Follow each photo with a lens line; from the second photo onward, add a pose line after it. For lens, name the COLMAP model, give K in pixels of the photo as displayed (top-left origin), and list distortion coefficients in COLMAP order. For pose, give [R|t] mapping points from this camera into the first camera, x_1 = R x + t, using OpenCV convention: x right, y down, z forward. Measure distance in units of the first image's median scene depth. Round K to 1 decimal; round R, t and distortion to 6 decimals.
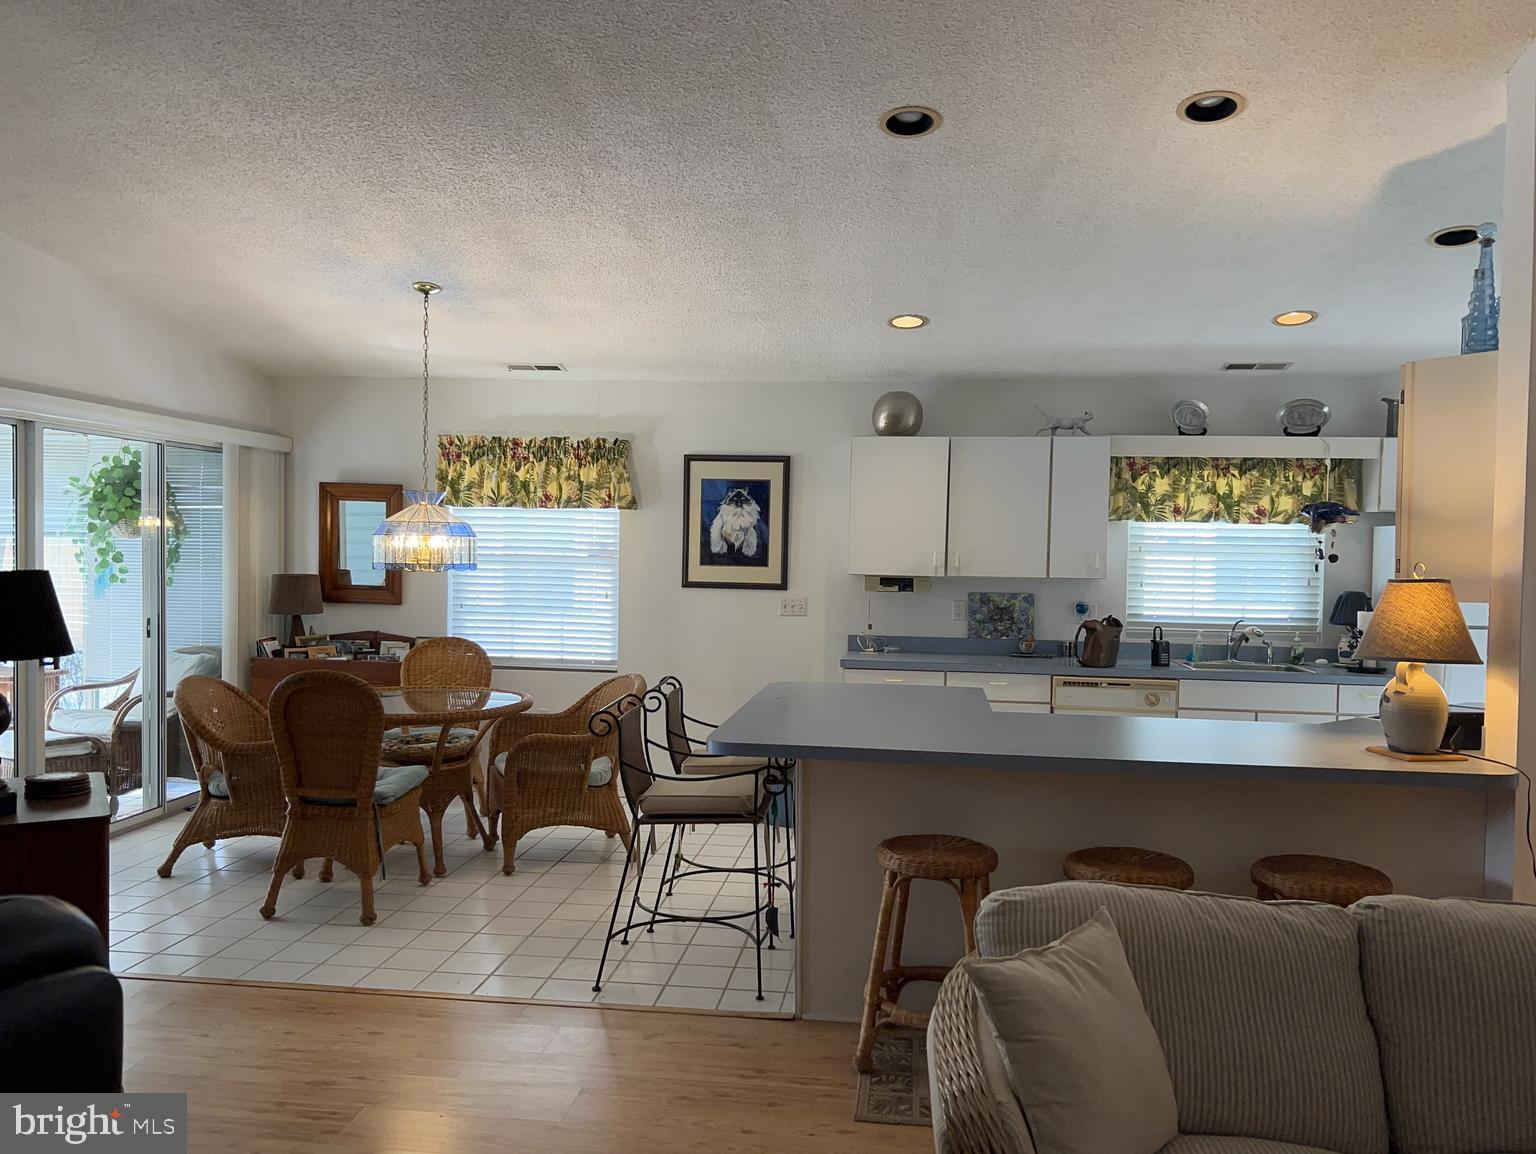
lens RADIAL K [[1179.6, 0, 756.6], [0, 1179.6, 573.3], [0, 0, 1]] dist [0.179518, -0.227444]
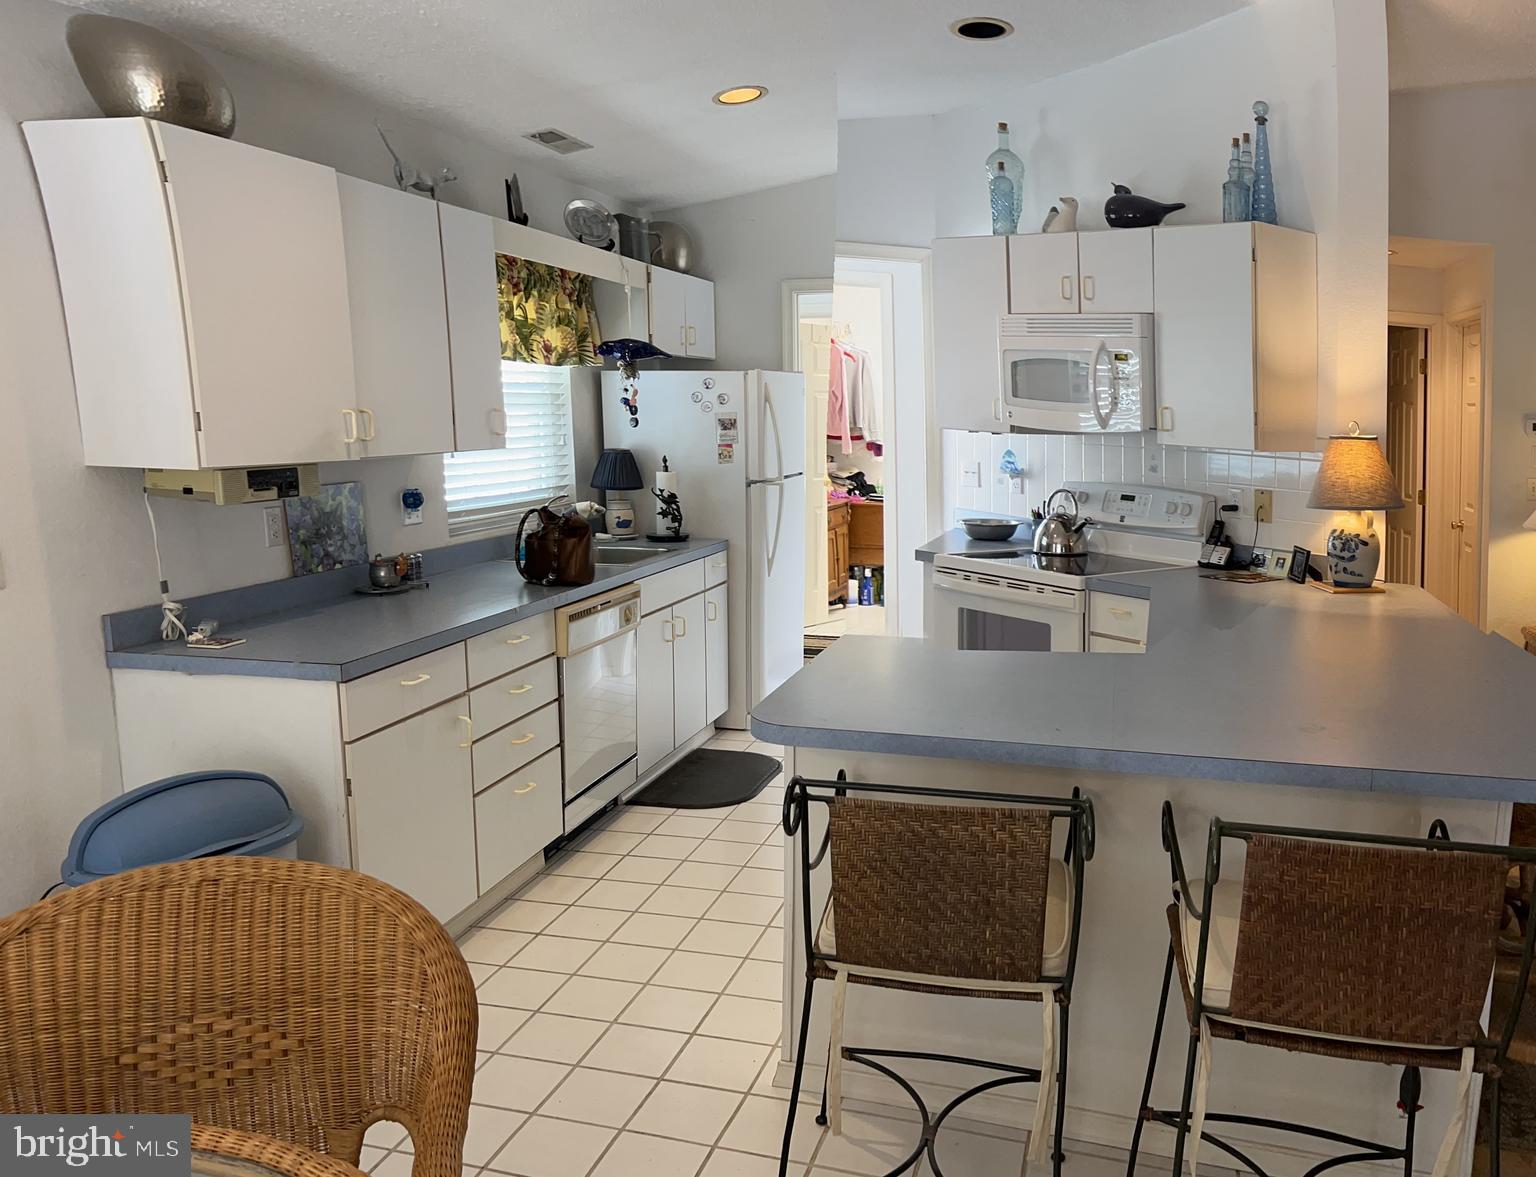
lens RADIAL K [[1215.9, 0, 822.8], [0, 1215.9, 631.4], [0, 0, 1]] dist [0.073982, 0.002594]
pose [[0.102099, -0.201837, 0.974083, -0.330480], [0.021757, 0.979419, 0.200662, -0.025598], [-0.994536, 0.000706, 0.104389, 0.711995]]
